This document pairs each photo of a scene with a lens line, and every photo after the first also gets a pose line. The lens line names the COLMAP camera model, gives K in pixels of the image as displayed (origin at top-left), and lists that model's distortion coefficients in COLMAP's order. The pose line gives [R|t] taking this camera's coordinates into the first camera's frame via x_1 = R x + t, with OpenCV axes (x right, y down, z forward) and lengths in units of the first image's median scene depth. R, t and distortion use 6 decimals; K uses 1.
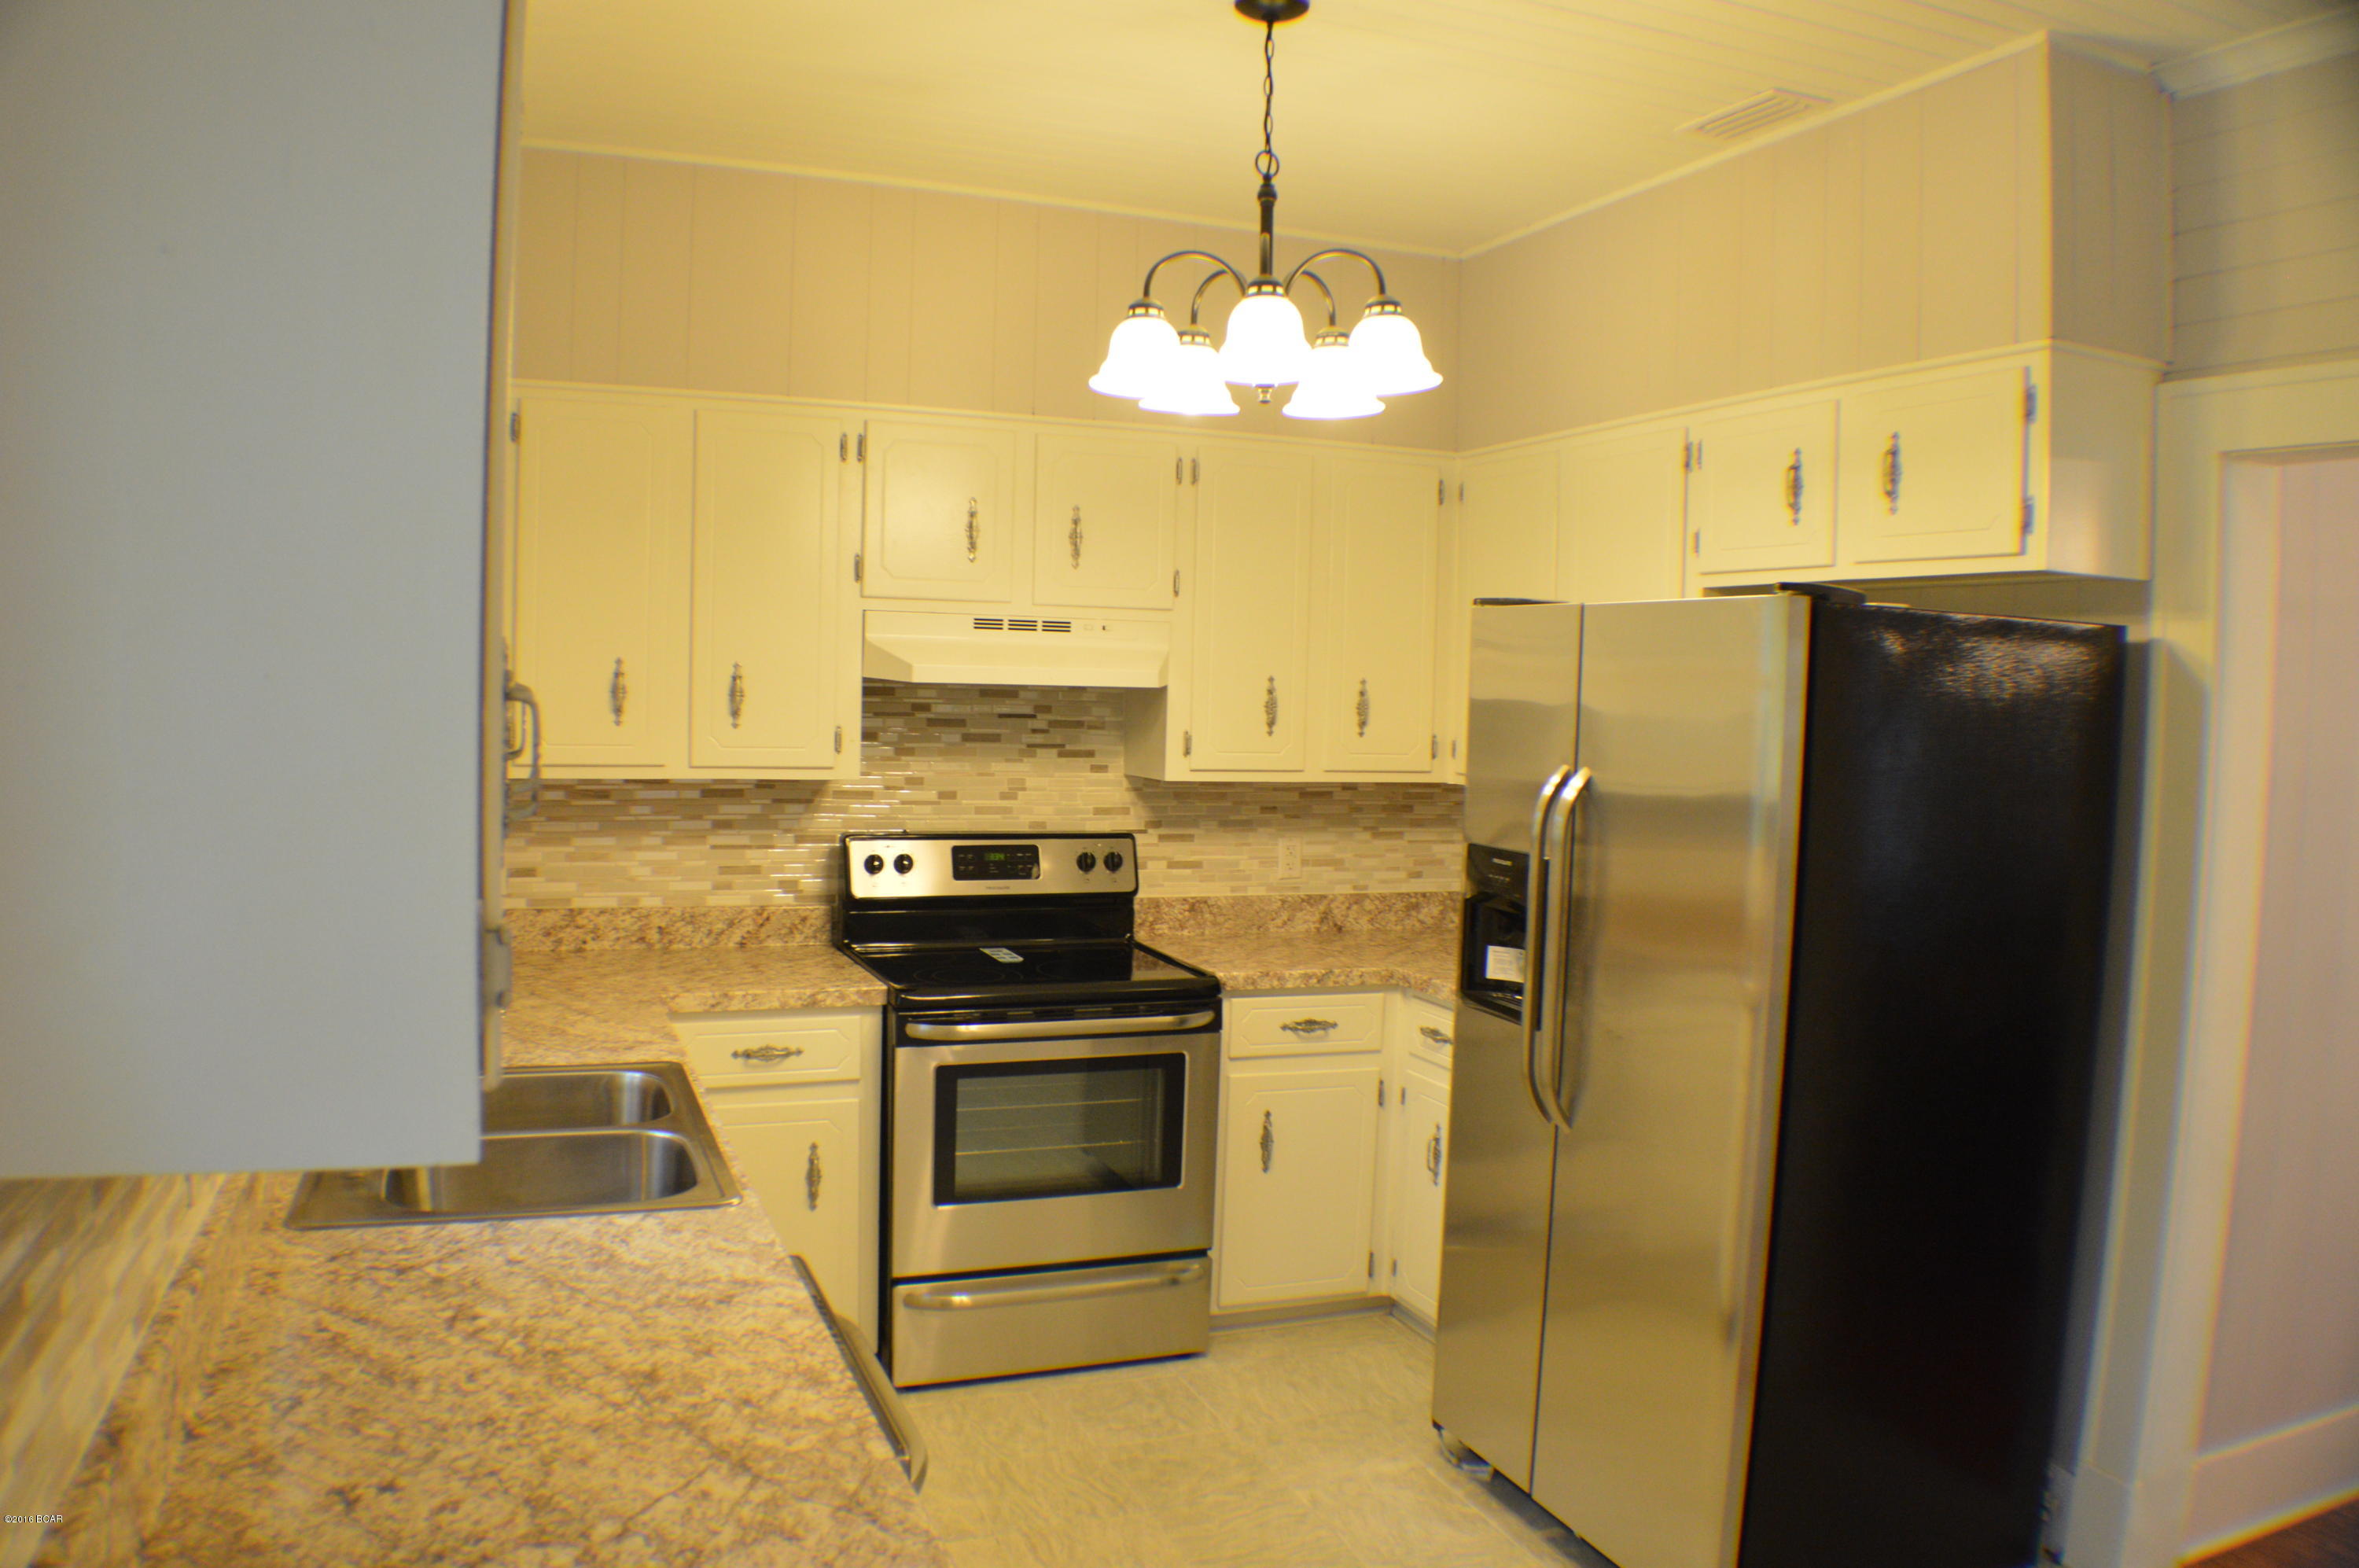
lens RADIAL K [[1770.5, 0, 1179.5], [0, 1770.5, 784.0], [0, 0, 1]] dist [-0.157380, 0.011269]
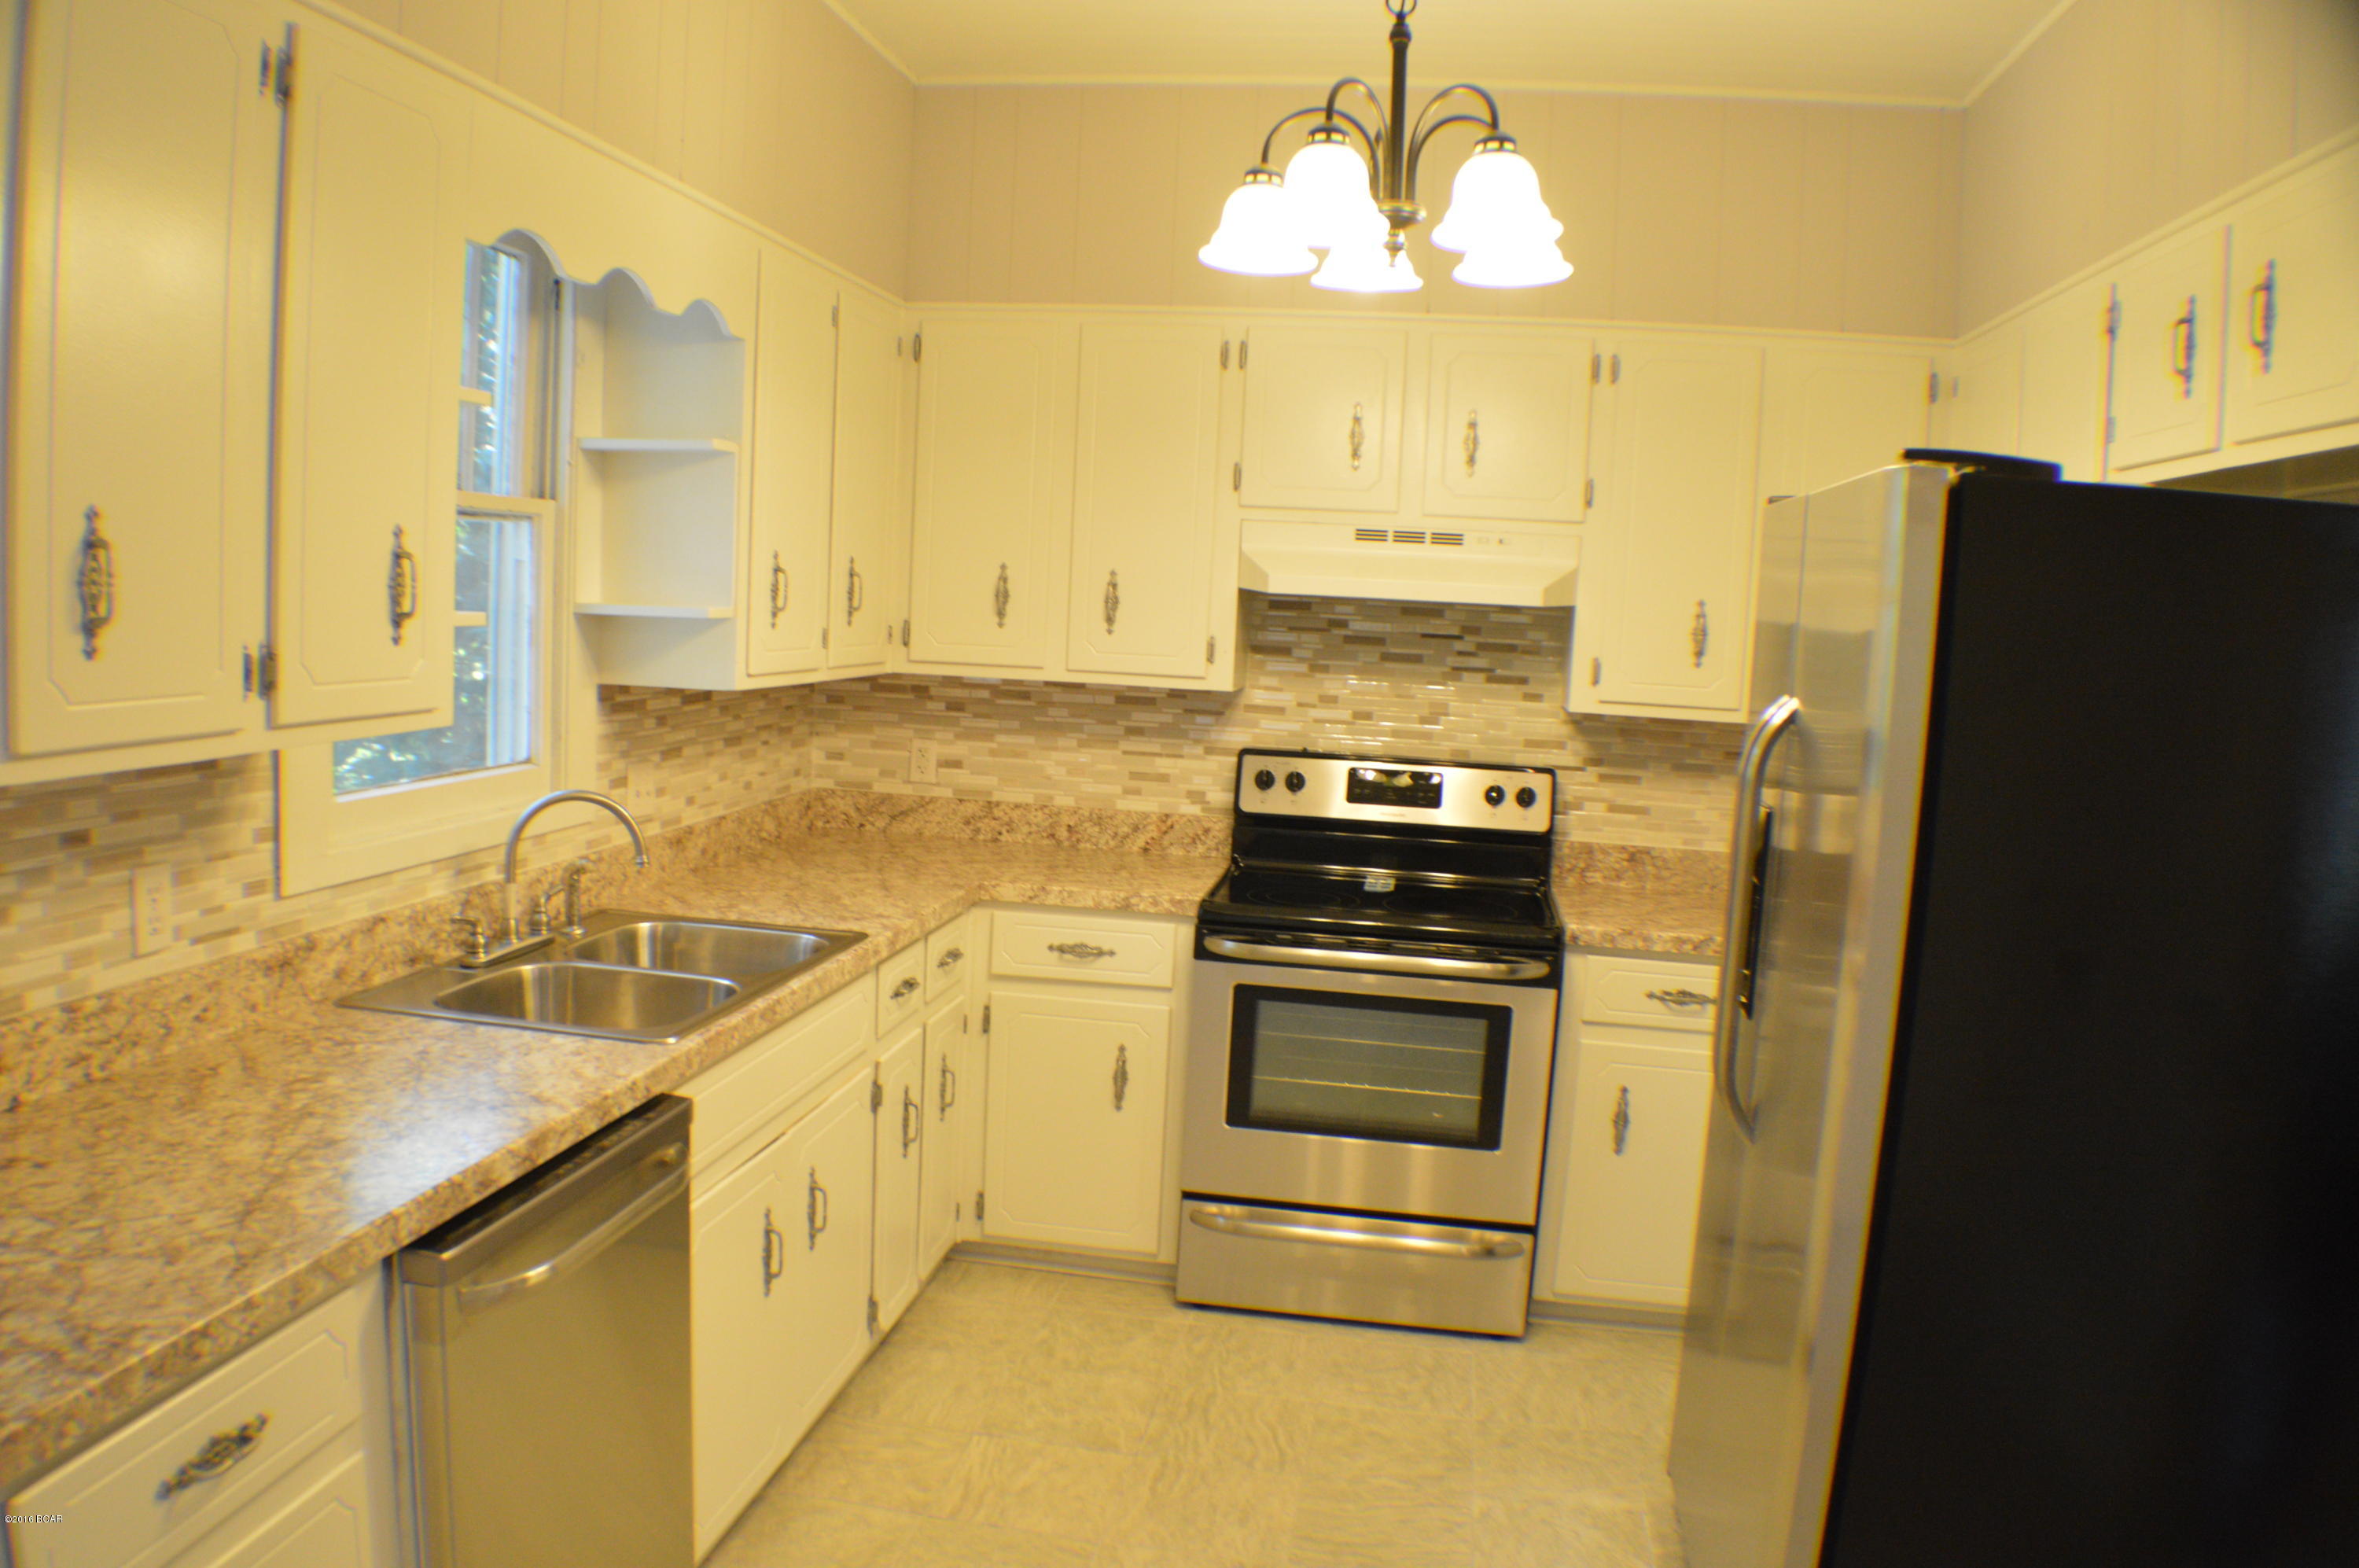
lens RADIAL K [[1770.5, 0, 1179.5], [0, 1770.5, 784.0], [0, 0, 1]] dist [-0.157380, 0.011269]
pose [[0.850293, 0.069948, -0.521642, 0.312894], [-0.056589, 0.997534, 0.041521, 0.009802], [0.523259, -0.005786, 0.852154, 0.135578]]
